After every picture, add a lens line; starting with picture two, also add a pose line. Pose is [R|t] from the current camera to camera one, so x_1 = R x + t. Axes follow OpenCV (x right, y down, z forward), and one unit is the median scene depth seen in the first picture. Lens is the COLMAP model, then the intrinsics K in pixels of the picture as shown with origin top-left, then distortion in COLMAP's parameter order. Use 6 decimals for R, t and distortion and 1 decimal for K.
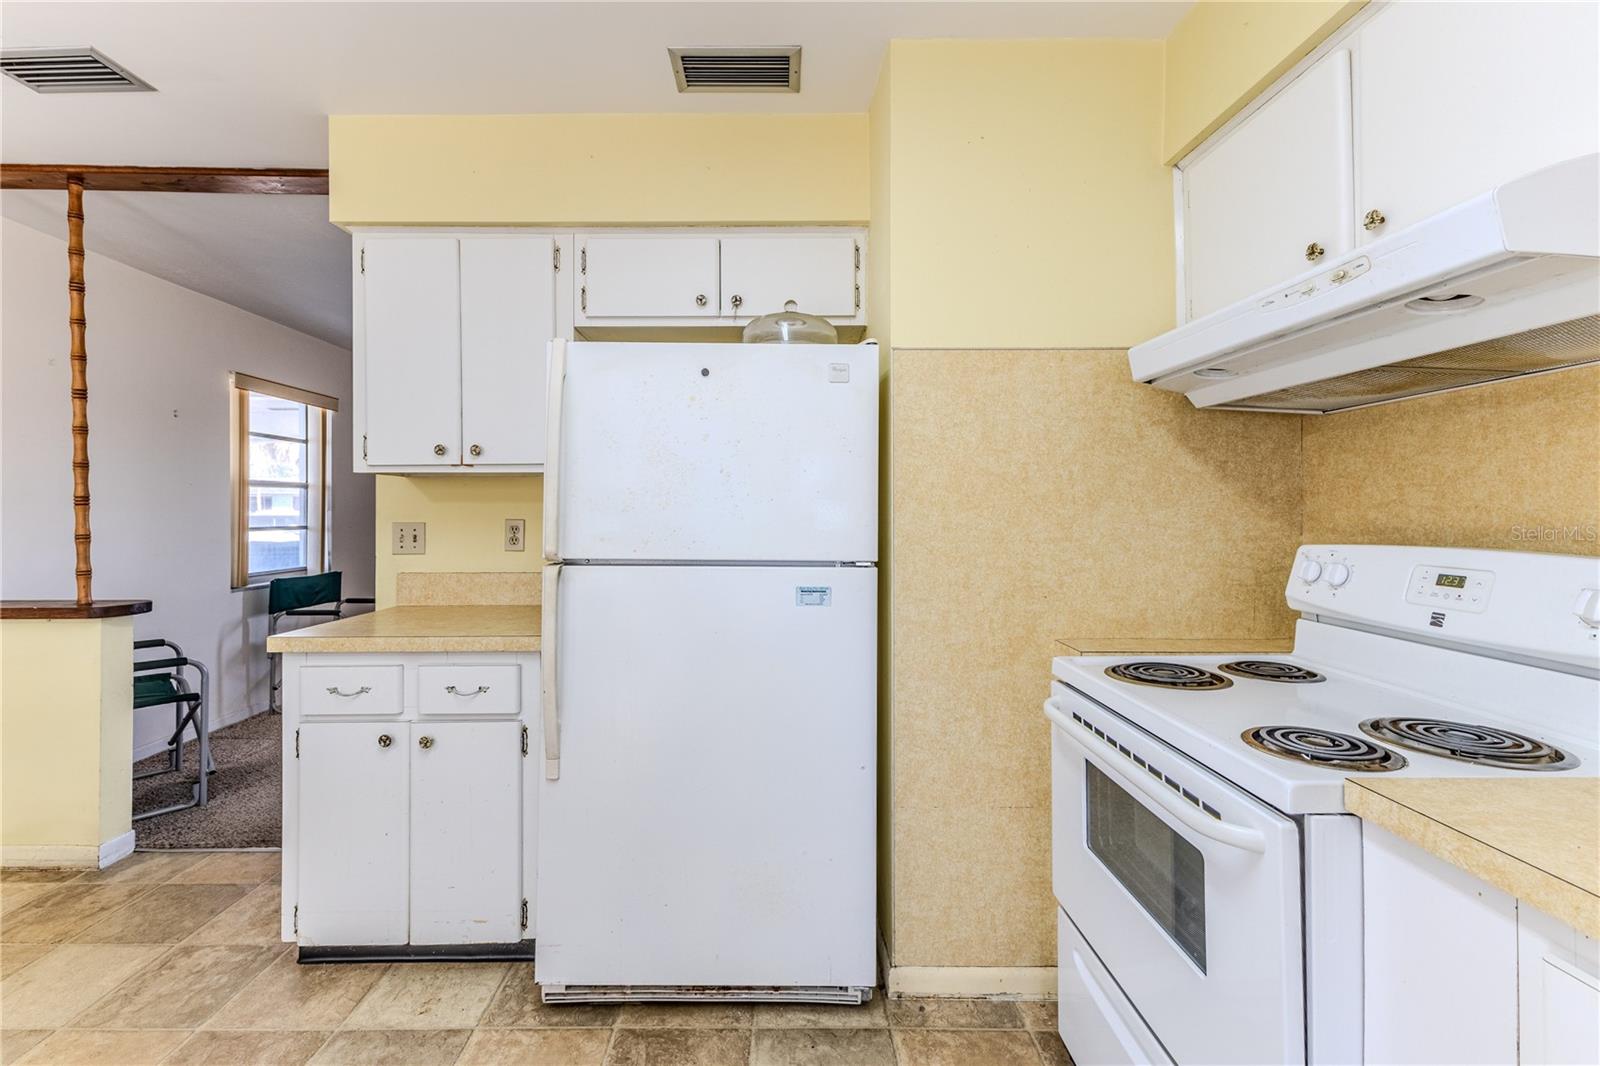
lens RADIAL K [[697.3, 0, 783.1], [0, 697.3, 514.8], [0, 0, 1]] dist [0.010552, -0.000028]
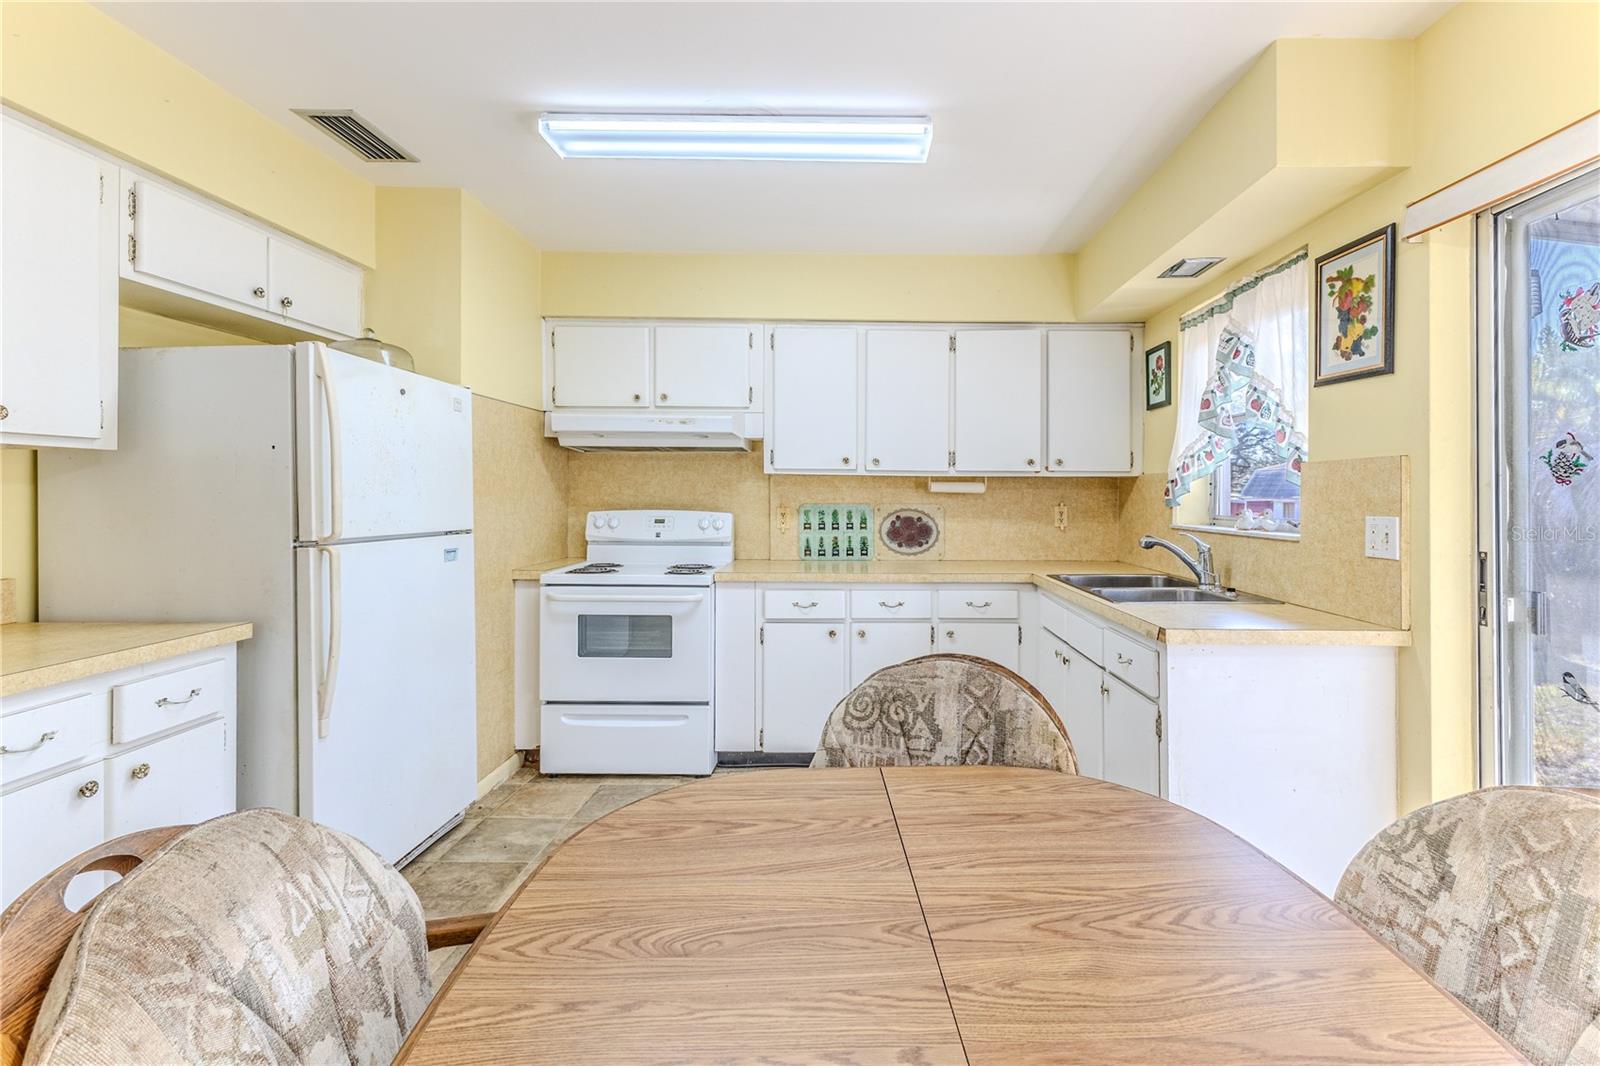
lens RADIAL K [[707.4, 0, 854.2], [0, 707.4, 514.3], [0, 0, 1]] dist [-0.017286, -0.000104]
pose [[0.000194, -0.026023, 0.999661, -1.435040], [-0.000304, 0.999661, 0.026024, -0.007770], [-1.000000, -0.000309, 0.000186, 0.149964]]
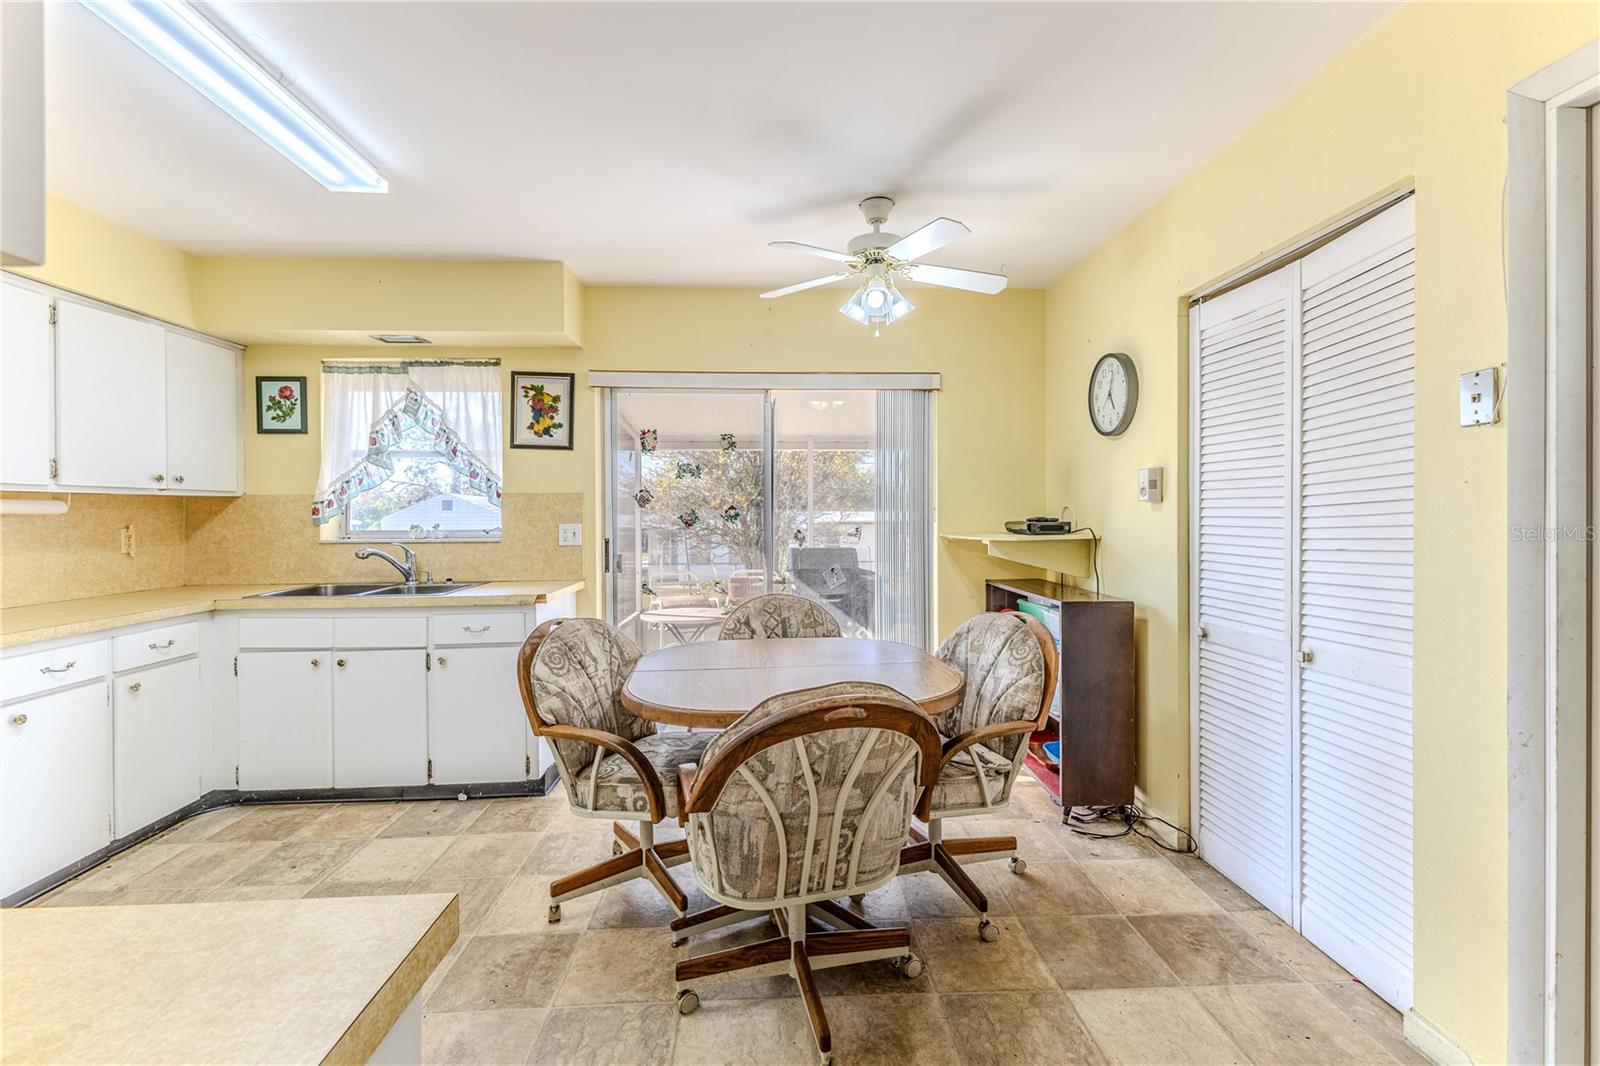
lens RADIAL K [[711.1, 0, 793.9], [0, 711.1, 518.0], [0, 0, 1]] dist [-0.000742, -0.000421]
pose [[-0.999031, 0.007870, -0.043293, -0.929144], [0.007322, 0.999891, 0.012813, -0.016139], [0.043389, 0.012484, -0.998980, 1.447543]]
